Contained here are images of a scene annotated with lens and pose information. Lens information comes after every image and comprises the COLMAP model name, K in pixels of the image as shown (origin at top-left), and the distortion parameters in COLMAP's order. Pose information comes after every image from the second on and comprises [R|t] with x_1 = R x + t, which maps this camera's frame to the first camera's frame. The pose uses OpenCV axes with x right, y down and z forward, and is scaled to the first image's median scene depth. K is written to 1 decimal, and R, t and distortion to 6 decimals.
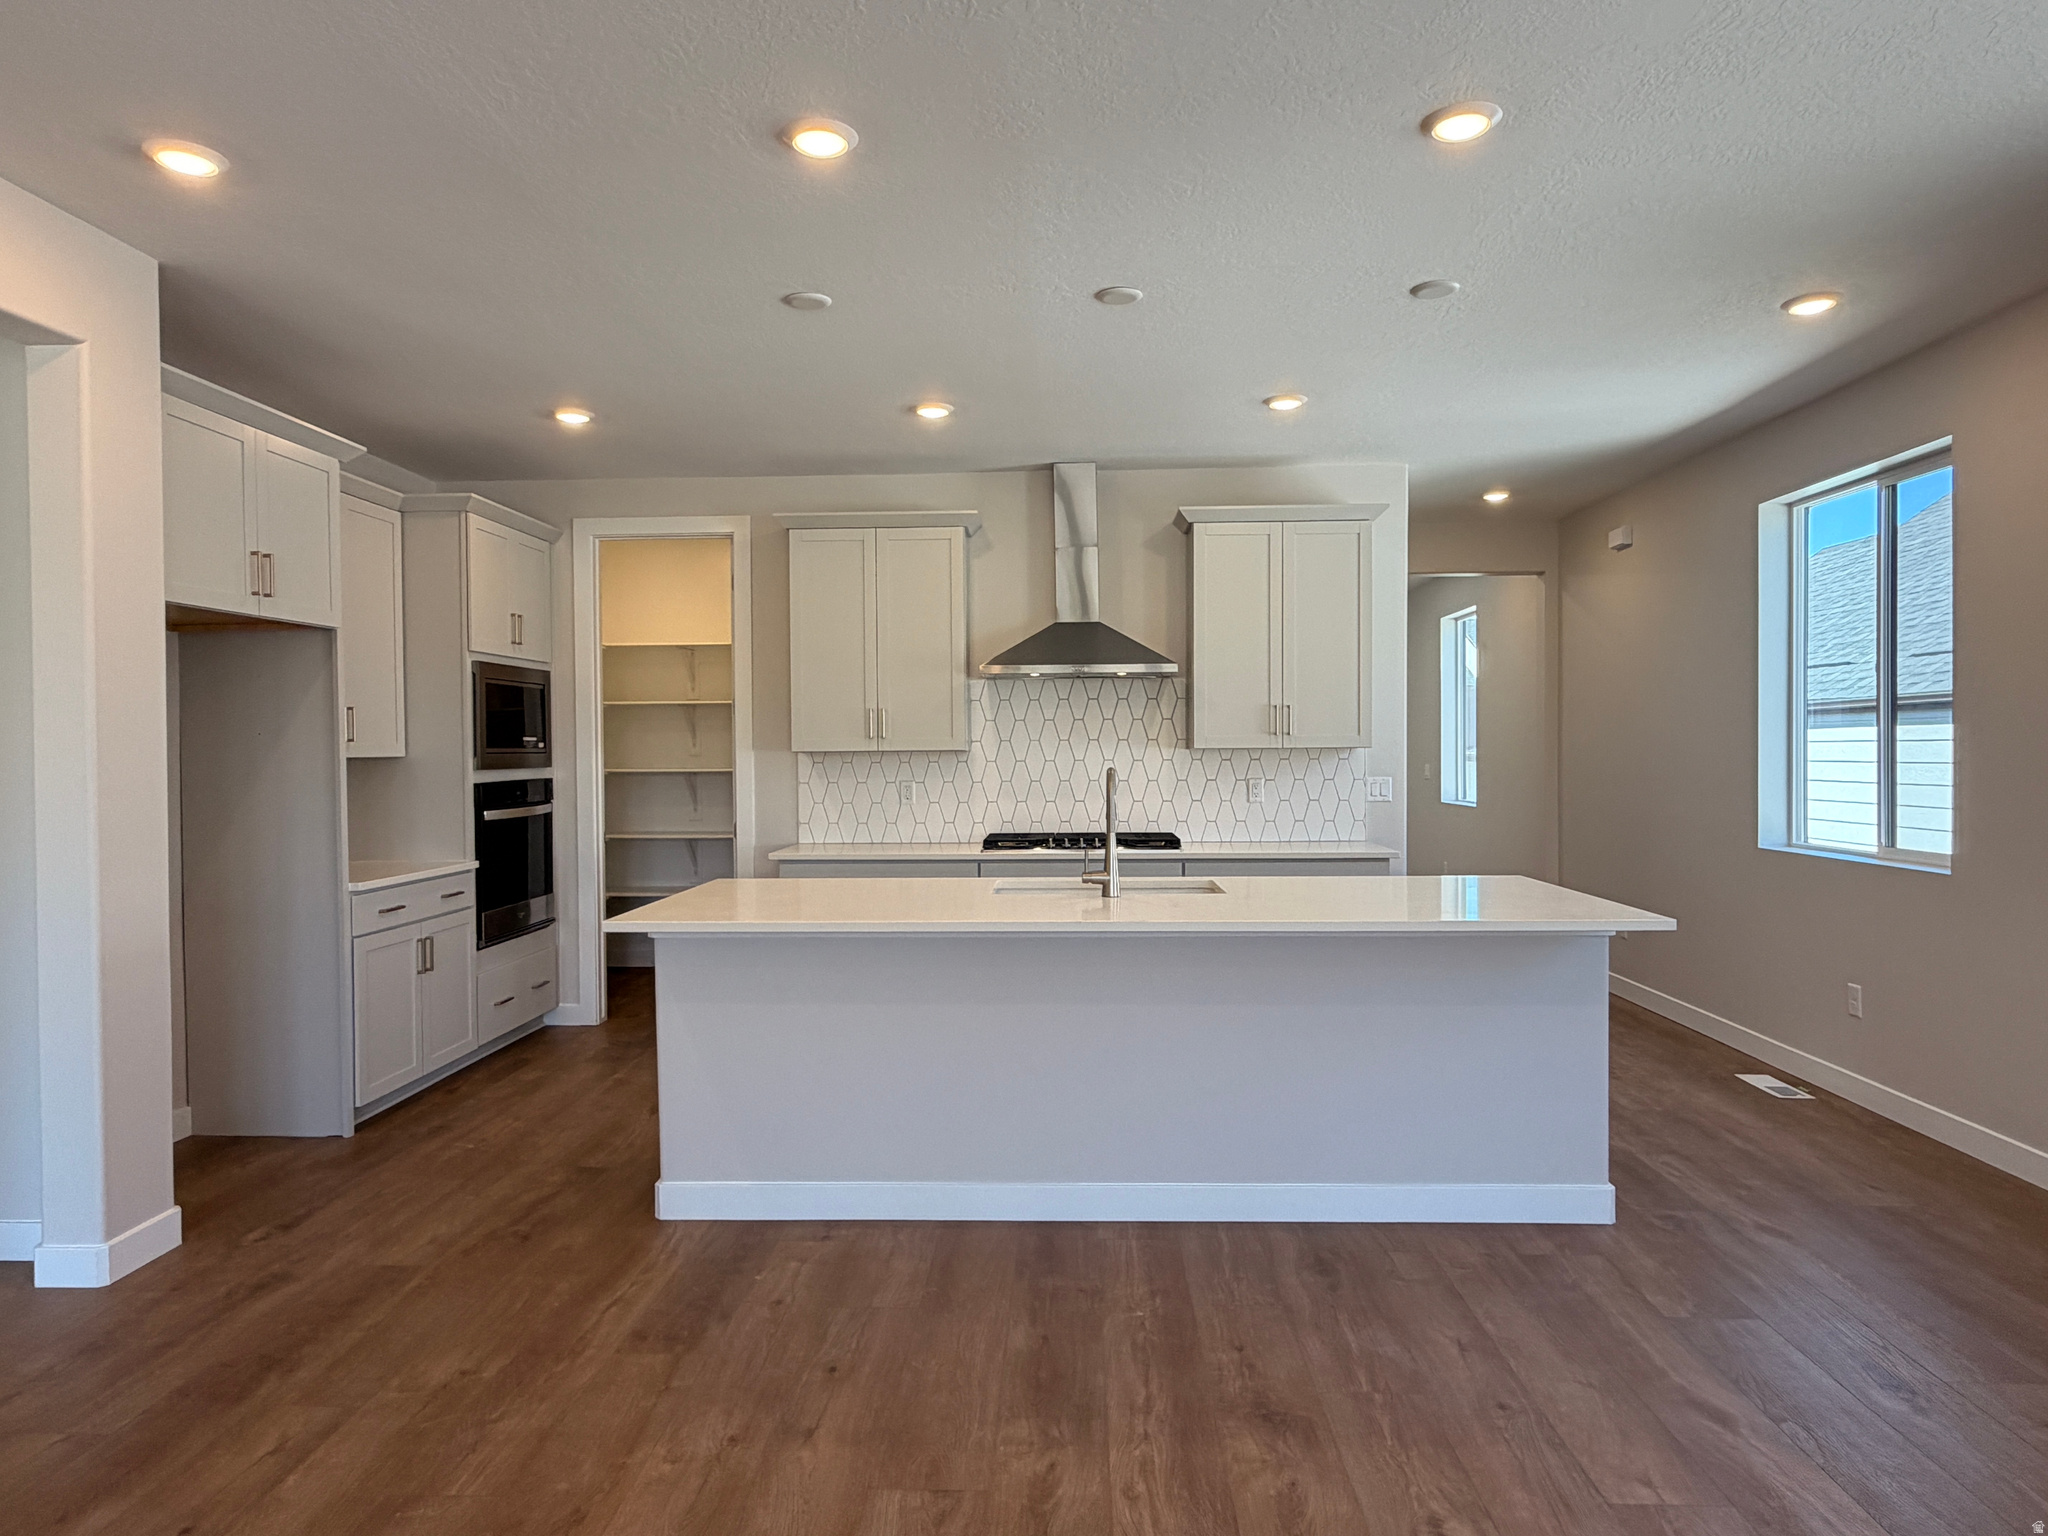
lens RADIAL K [[1251.2, 0, 1015.4], [0, 1251.2, 770.6], [0, 0, 1]] dist [0.006450, 0.001464]
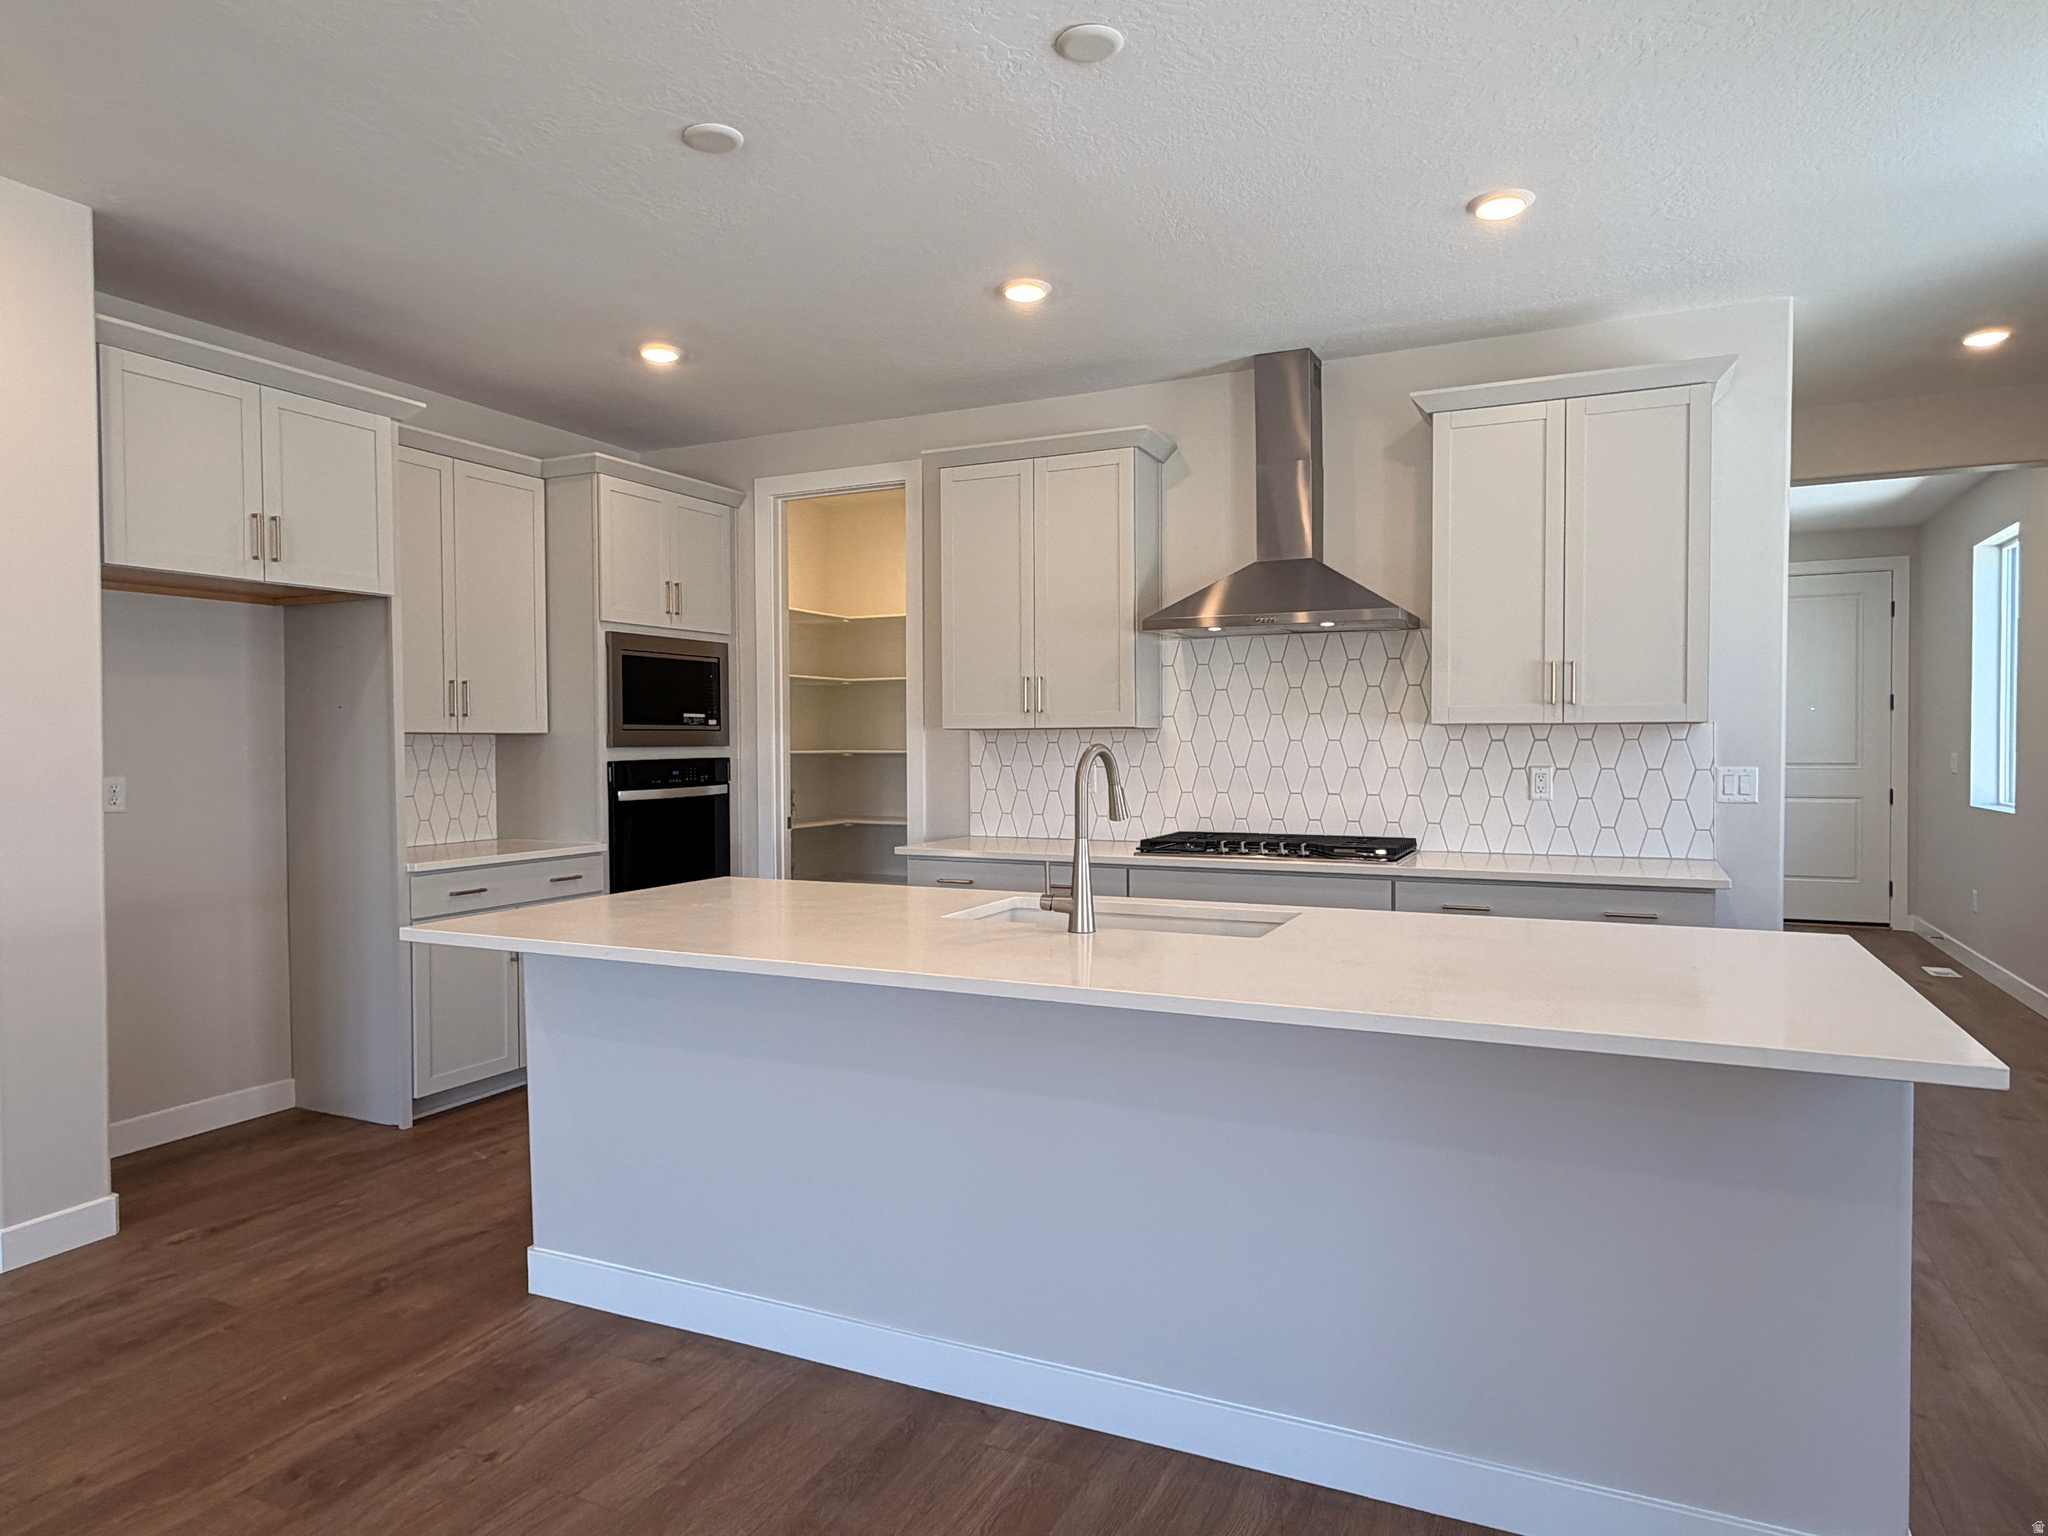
lens RADIAL K [[1251.2, 0, 1014.2], [0, 1251.2, 769.5], [0, 0, 1]] dist [0.006450, 0.001464]
pose [[0.919988, 0.012639, -0.391742, 0.222560], [-0.009081, 0.999899, 0.010933, 0.003229], [0.391840, -0.006501, 0.920010, 0.254516]]
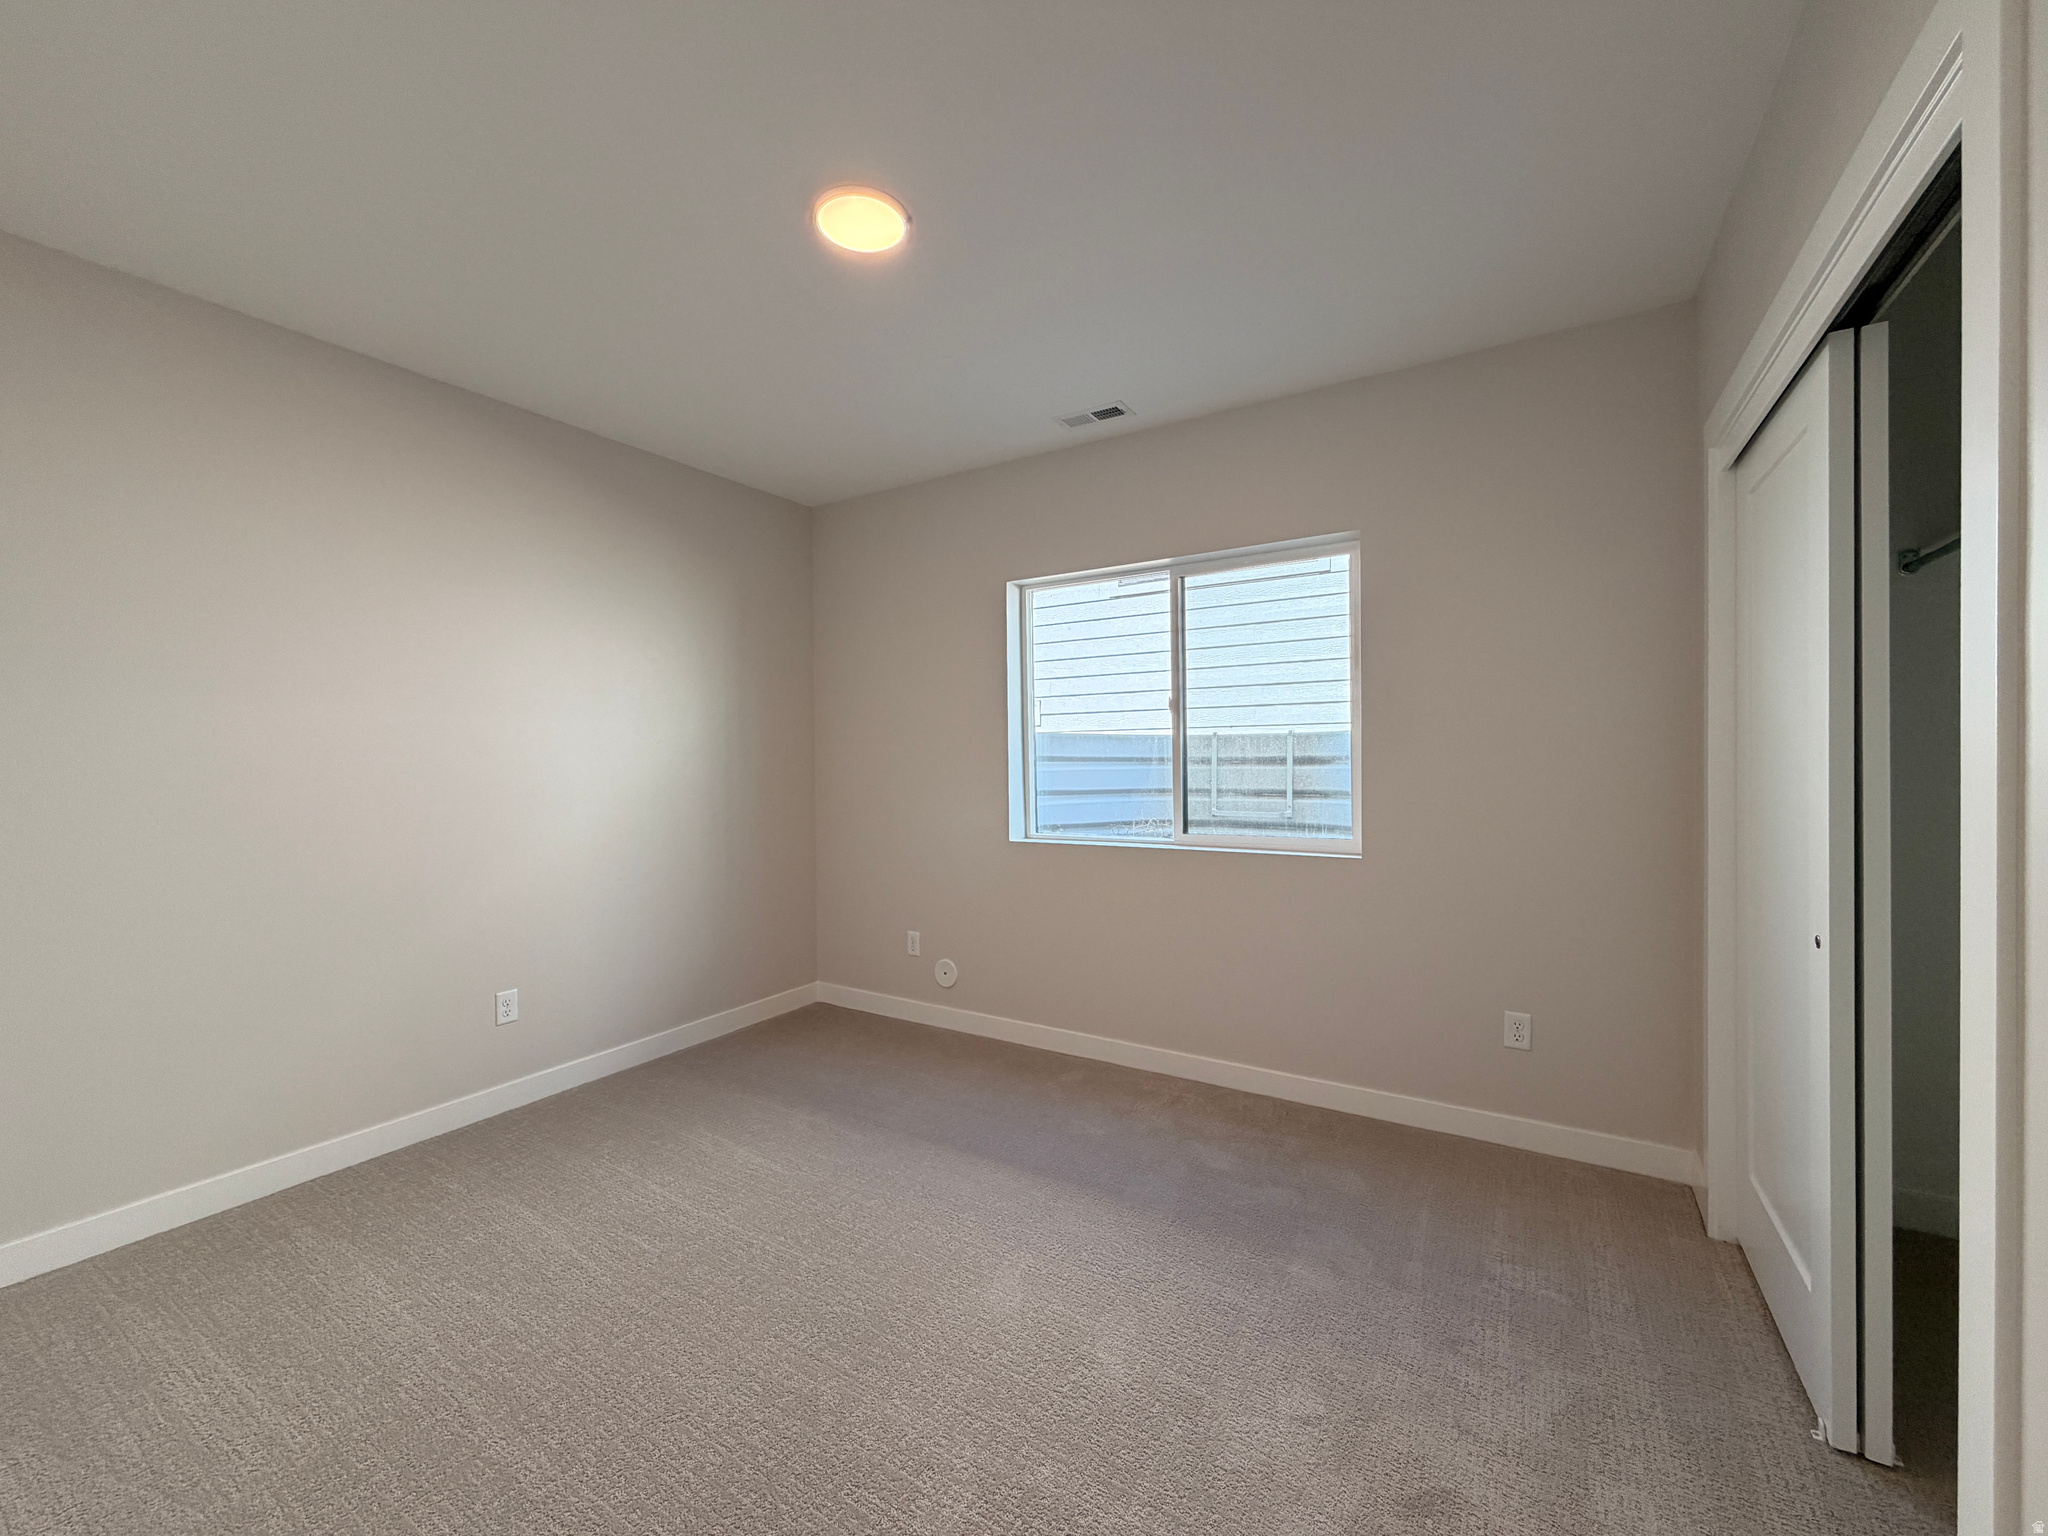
lens RADIAL K [[813.2, 0, 1024.2], [0, 813.2, 767.4], [0, 0, 1]] dist [0.003035, -0.000849]
pose [[0.487969, -0.012338, 0.872774, -0.177884], [0.029886, 0.999550, -0.002580, -0.028541], [-0.872349, 0.027342, 0.488118, 0.817326]]
